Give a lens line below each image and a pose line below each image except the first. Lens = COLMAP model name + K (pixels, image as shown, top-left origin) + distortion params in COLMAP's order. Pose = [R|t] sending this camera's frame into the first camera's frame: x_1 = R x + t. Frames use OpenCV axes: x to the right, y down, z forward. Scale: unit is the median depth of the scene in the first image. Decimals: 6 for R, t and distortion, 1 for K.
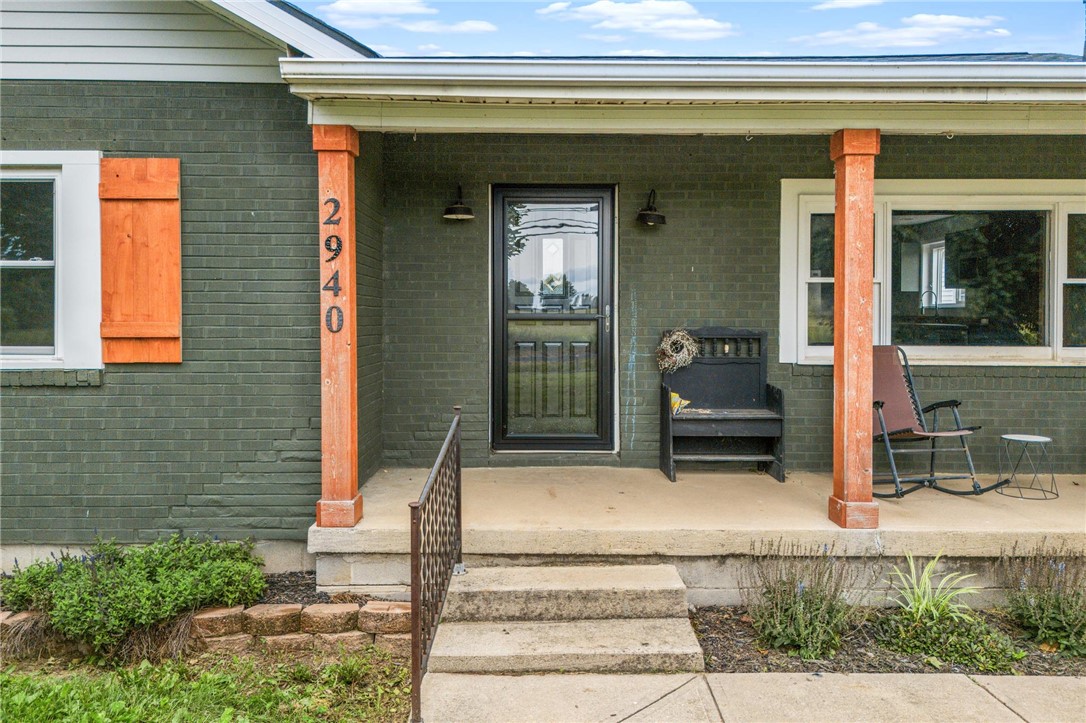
lens RADIAL K [[757.4, 0, 540.8], [0, 757.4, 325.6], [0, 0, 1]] dist [0.026332, -0.002208]
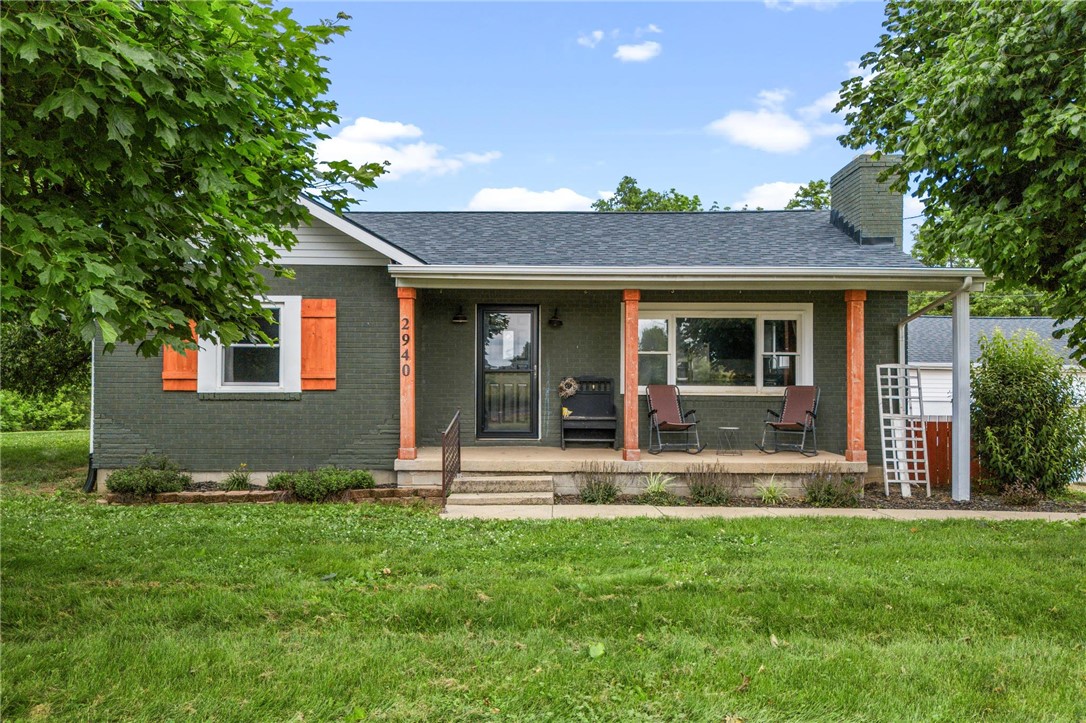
lens RADIAL K [[713.5, 0, 545.3], [0, 713.5, 376.4], [0, 0, 1]] dist [0.034967, -0.003363]
pose [[0.999969, 0.001661, 0.007760, 0.128872], [-0.001533, 0.999864, -0.016400, 0.043147], [-0.007786, 0.016387, 0.999835, -1.114982]]
